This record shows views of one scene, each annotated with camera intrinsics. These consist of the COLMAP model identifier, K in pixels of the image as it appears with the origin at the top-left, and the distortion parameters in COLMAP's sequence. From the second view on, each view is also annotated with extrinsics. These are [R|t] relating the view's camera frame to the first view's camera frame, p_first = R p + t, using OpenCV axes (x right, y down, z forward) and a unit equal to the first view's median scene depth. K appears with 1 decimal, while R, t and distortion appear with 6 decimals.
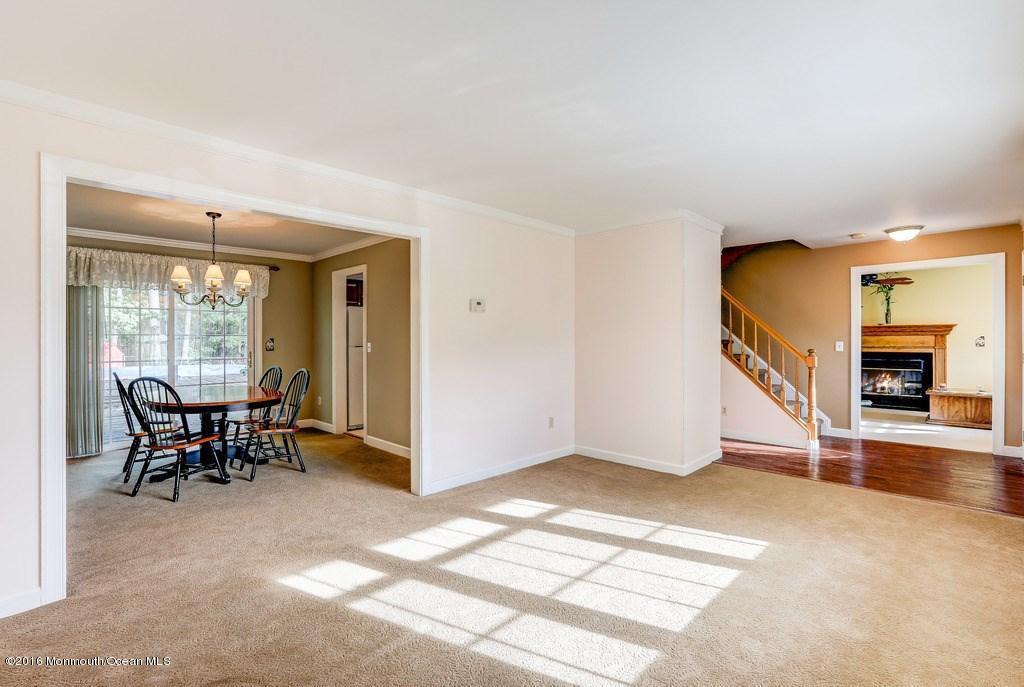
lens RADIAL K [[465.4, 0, 515.6], [0, 465.4, 338.0], [0, 0, 1]] dist [0.001869, 0.000460]
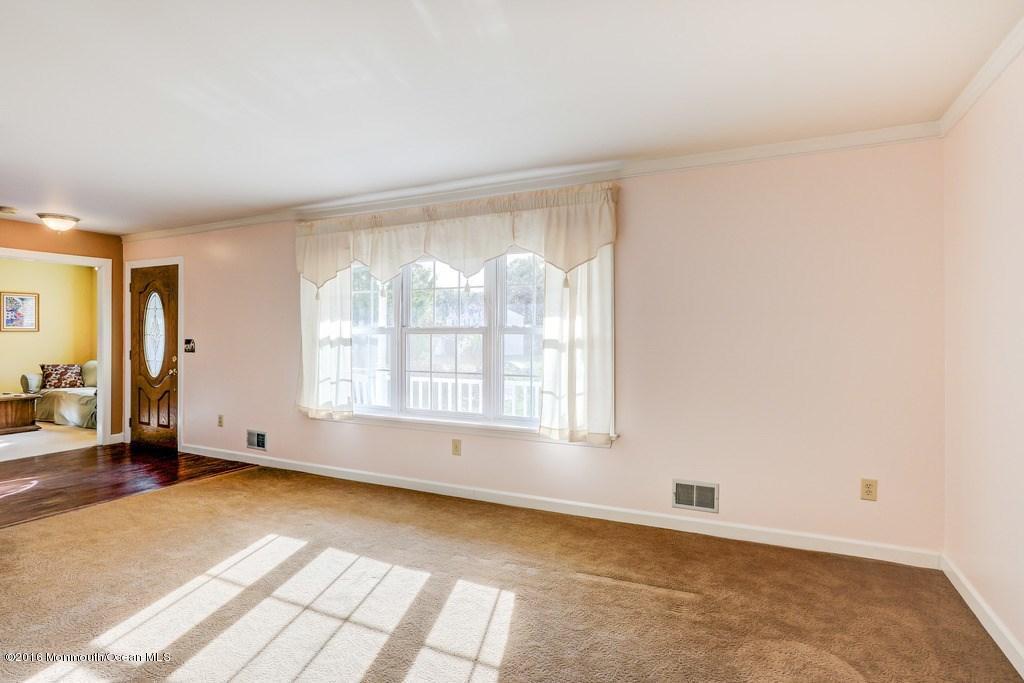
lens RADIAL K [[531.2, 0, 512.0], [0, 531.2, 341.5], [0, 0, 1]] dist [-0.073468, 0.035499]
pose [[-0.298631, -0.006382, 0.954347, -0.627026], [-0.000308, 0.999978, 0.006591, 0.003504], [-0.954368, 0.001674, -0.298627, 0.731362]]
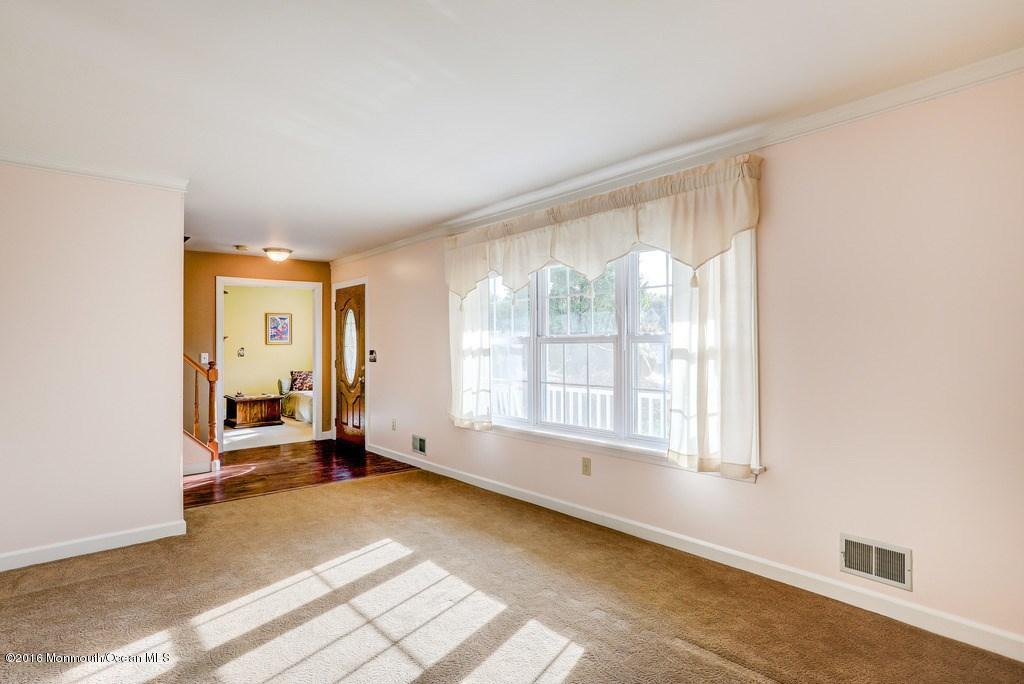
lens RADIAL K [[530.2, 0, 512.0], [0, 530.2, 342.0], [0, 0, 1]] dist [-0.063111, 0.046985]
pose [[0.105048, 0.010087, 0.994416, -0.553966], [0.007444, 0.999913, -0.010929, 0.002576], [-0.994439, 0.008551, 0.104964, 0.514108]]
